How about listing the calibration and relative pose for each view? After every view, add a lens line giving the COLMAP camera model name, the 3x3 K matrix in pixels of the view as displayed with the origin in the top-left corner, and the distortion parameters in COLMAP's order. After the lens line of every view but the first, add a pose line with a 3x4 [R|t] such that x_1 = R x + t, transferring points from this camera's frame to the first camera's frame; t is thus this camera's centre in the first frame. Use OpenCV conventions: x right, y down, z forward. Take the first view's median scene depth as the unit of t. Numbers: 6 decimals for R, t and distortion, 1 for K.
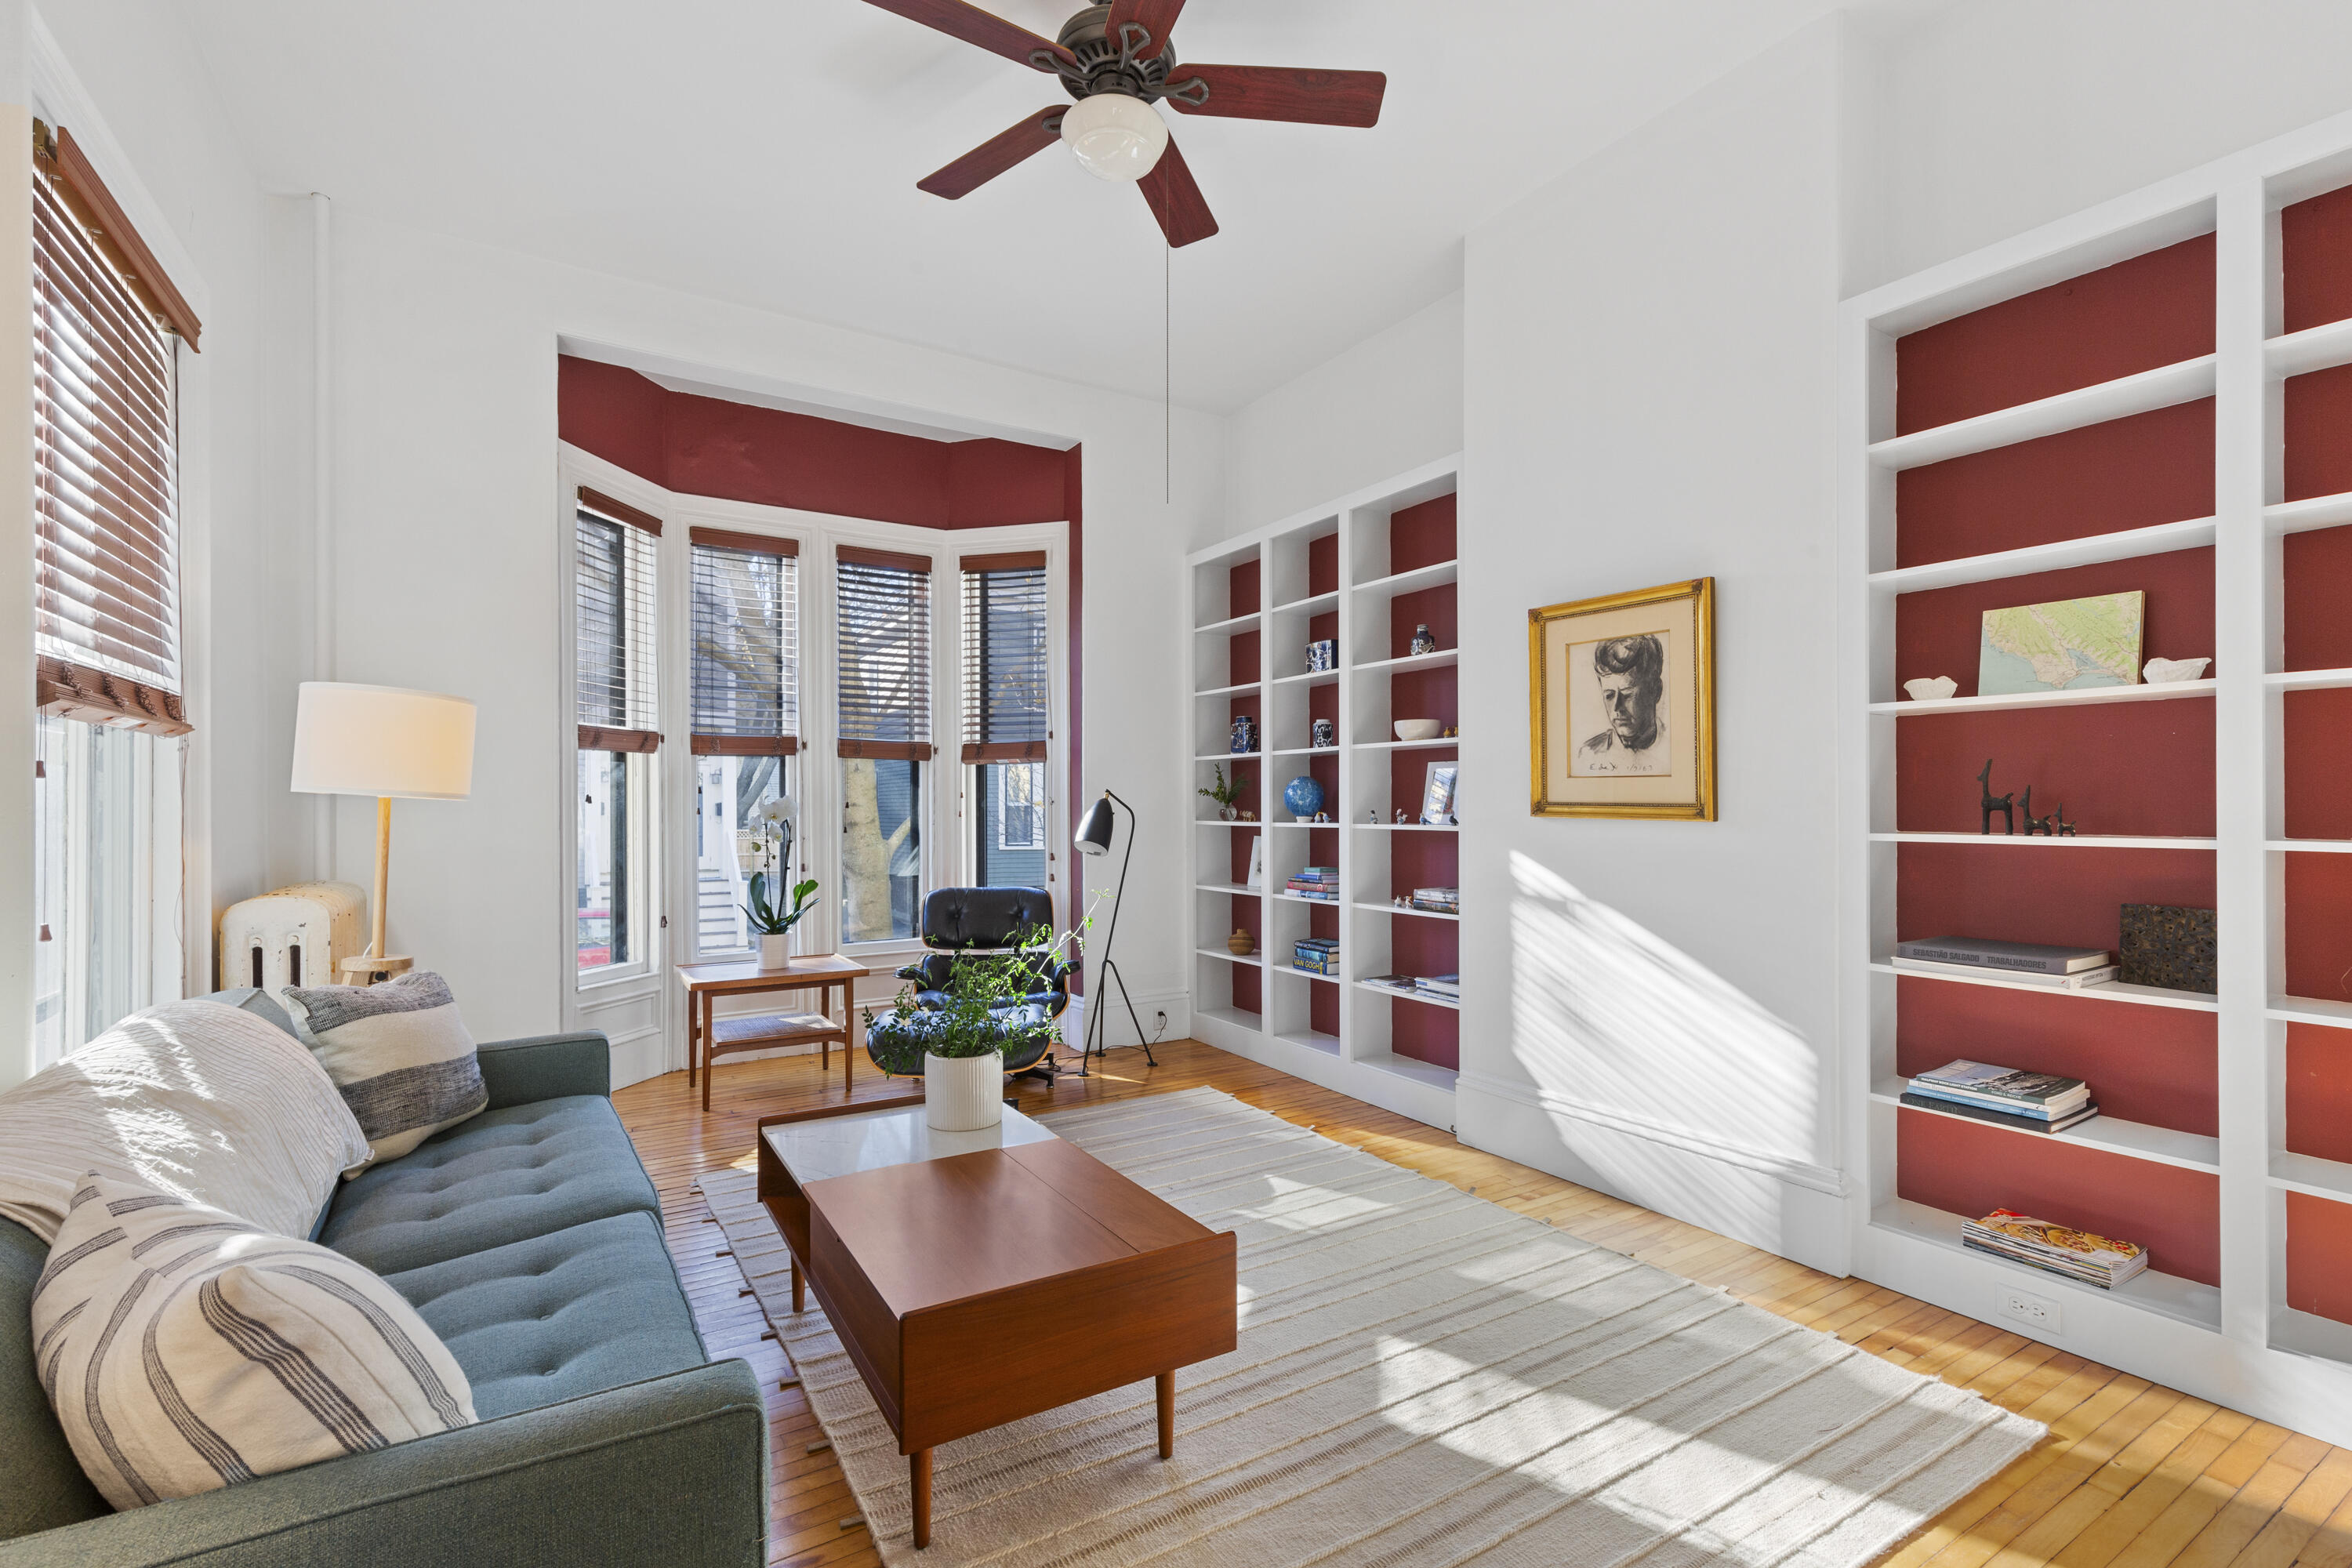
lens RADIAL K [[1063.1, 0, 1188.9], [0, 1063.1, 792.6], [0, 0, 1]] dist [0.009379, -0.001403]
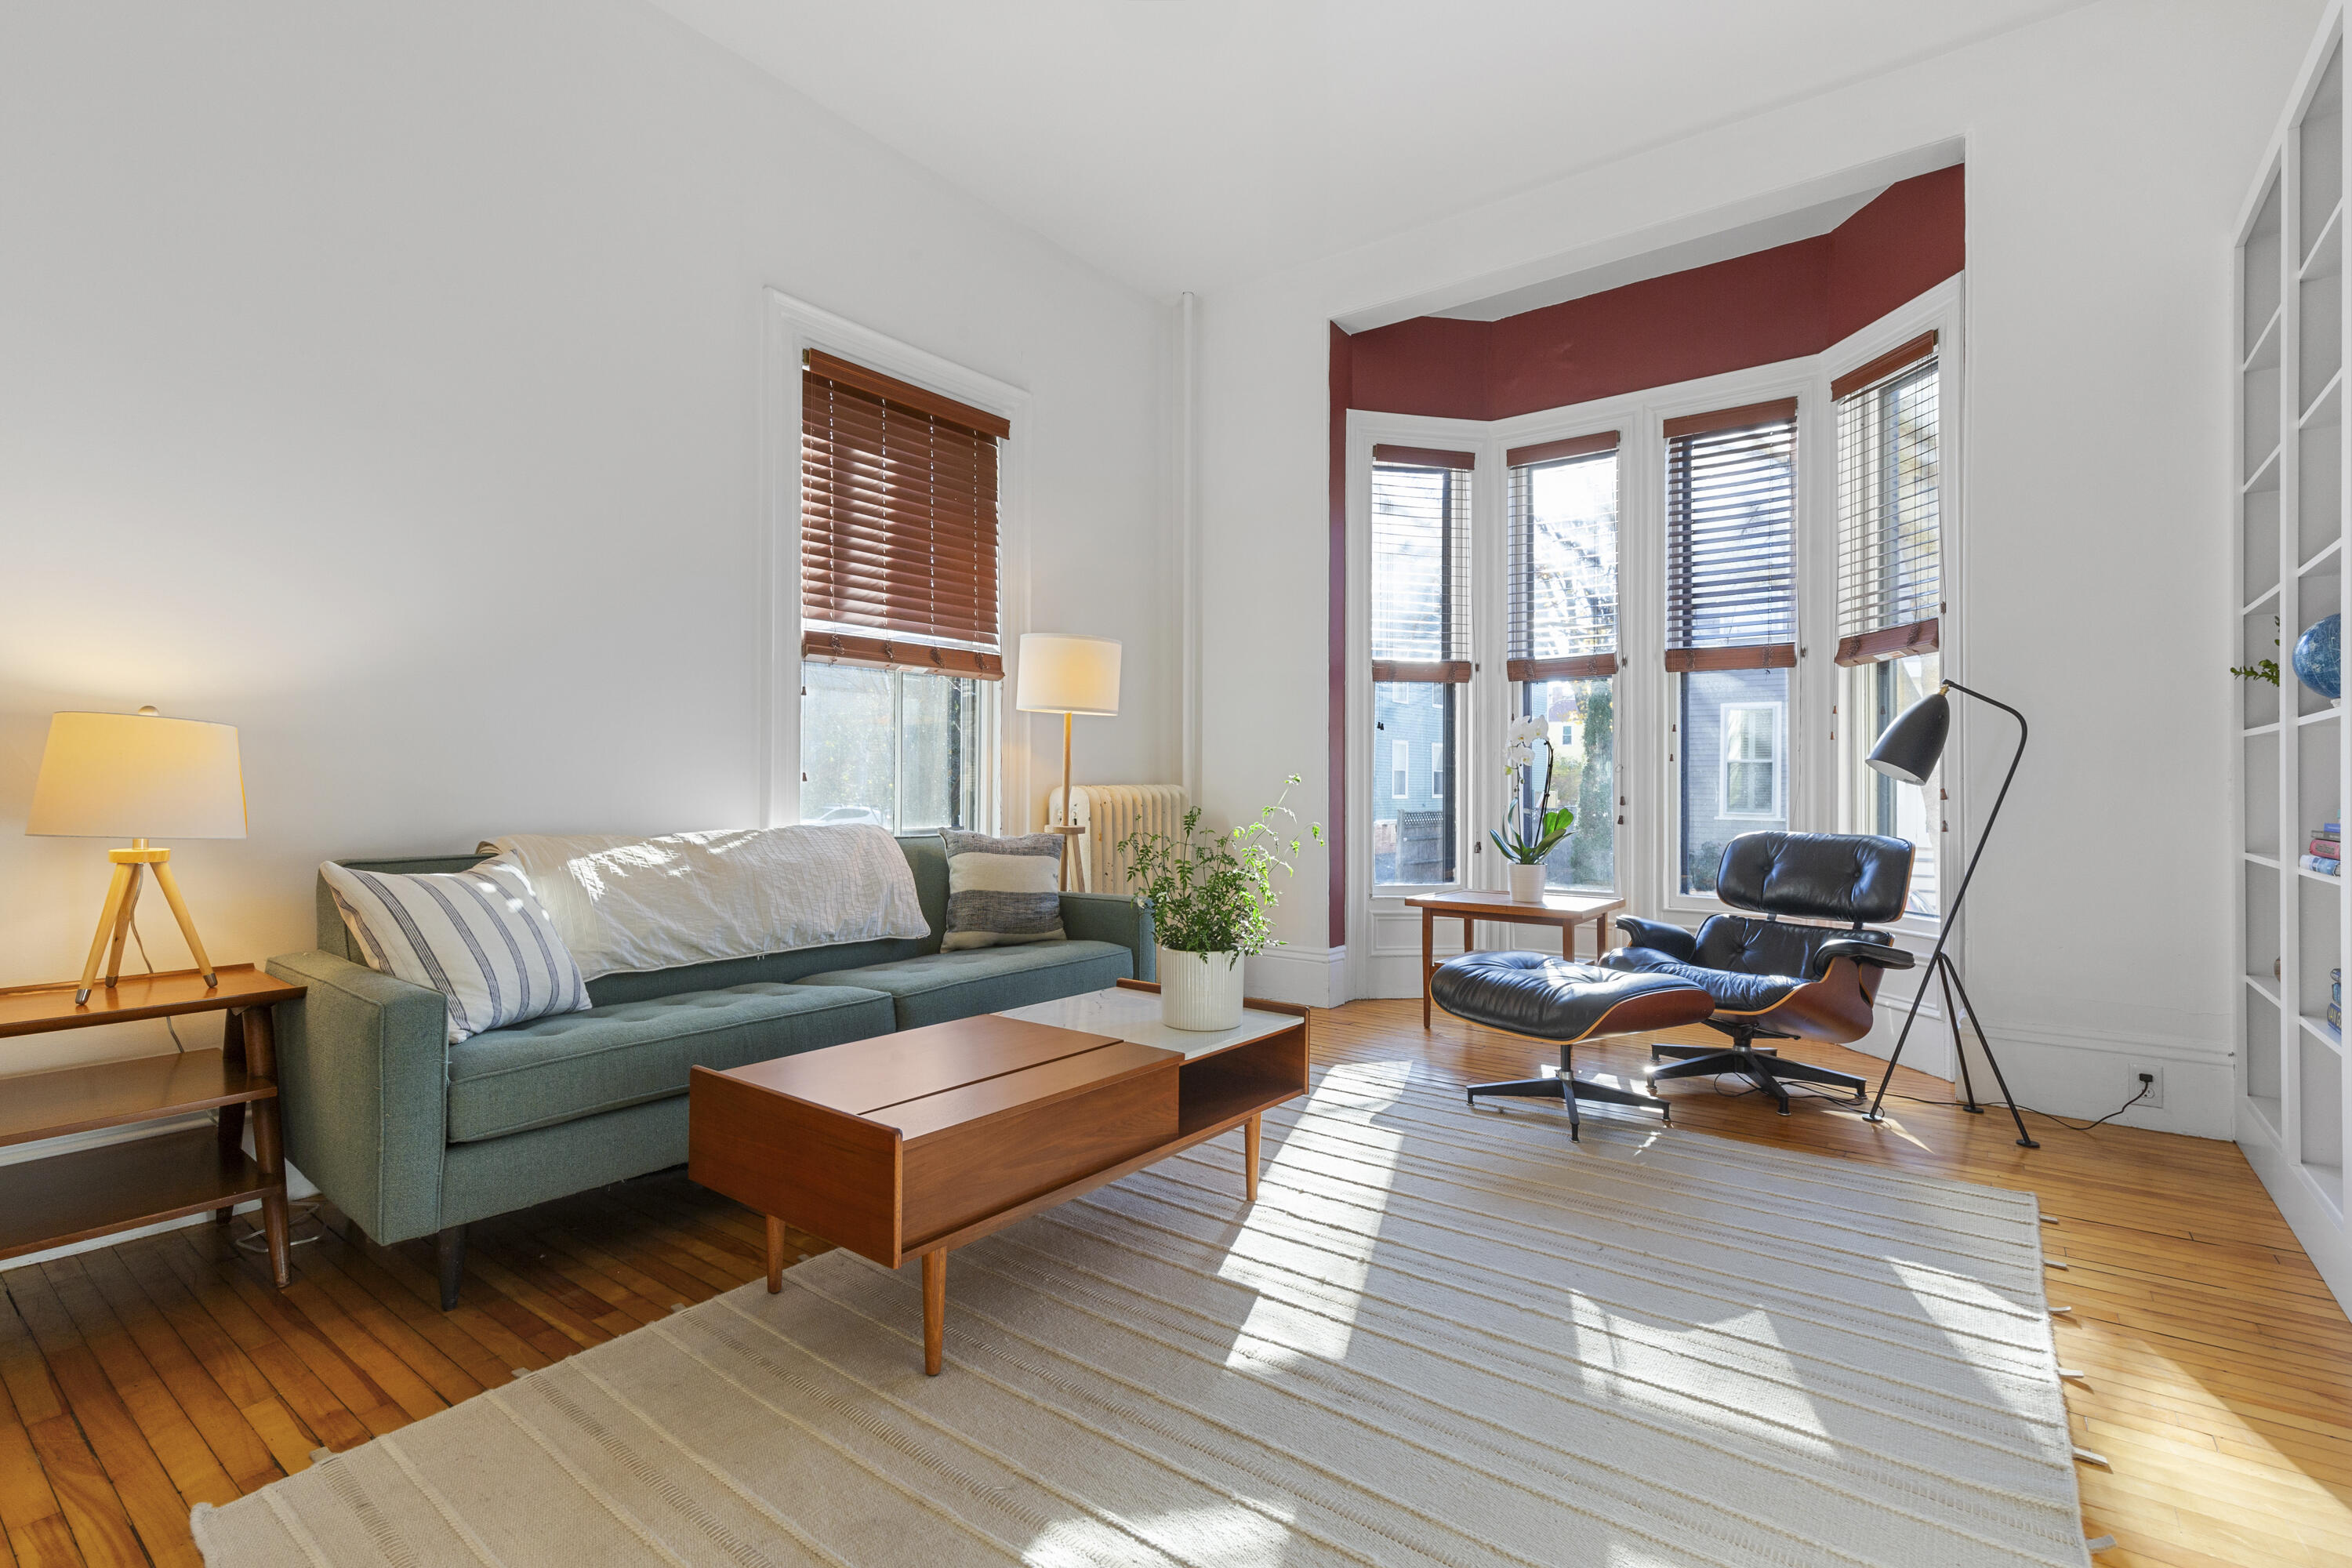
lens RADIAL K [[1063.1, 0, 1141.7], [0, 1063.1, 785.2], [0, 0, 1]] dist [0.009379, -0.001403]
pose [[0.352354, 0.006831, -0.935842, 0.353296], [0.005982, 0.999936, 0.009551, 0.051048], [0.935848, -0.008963, 0.352290, 0.347909]]
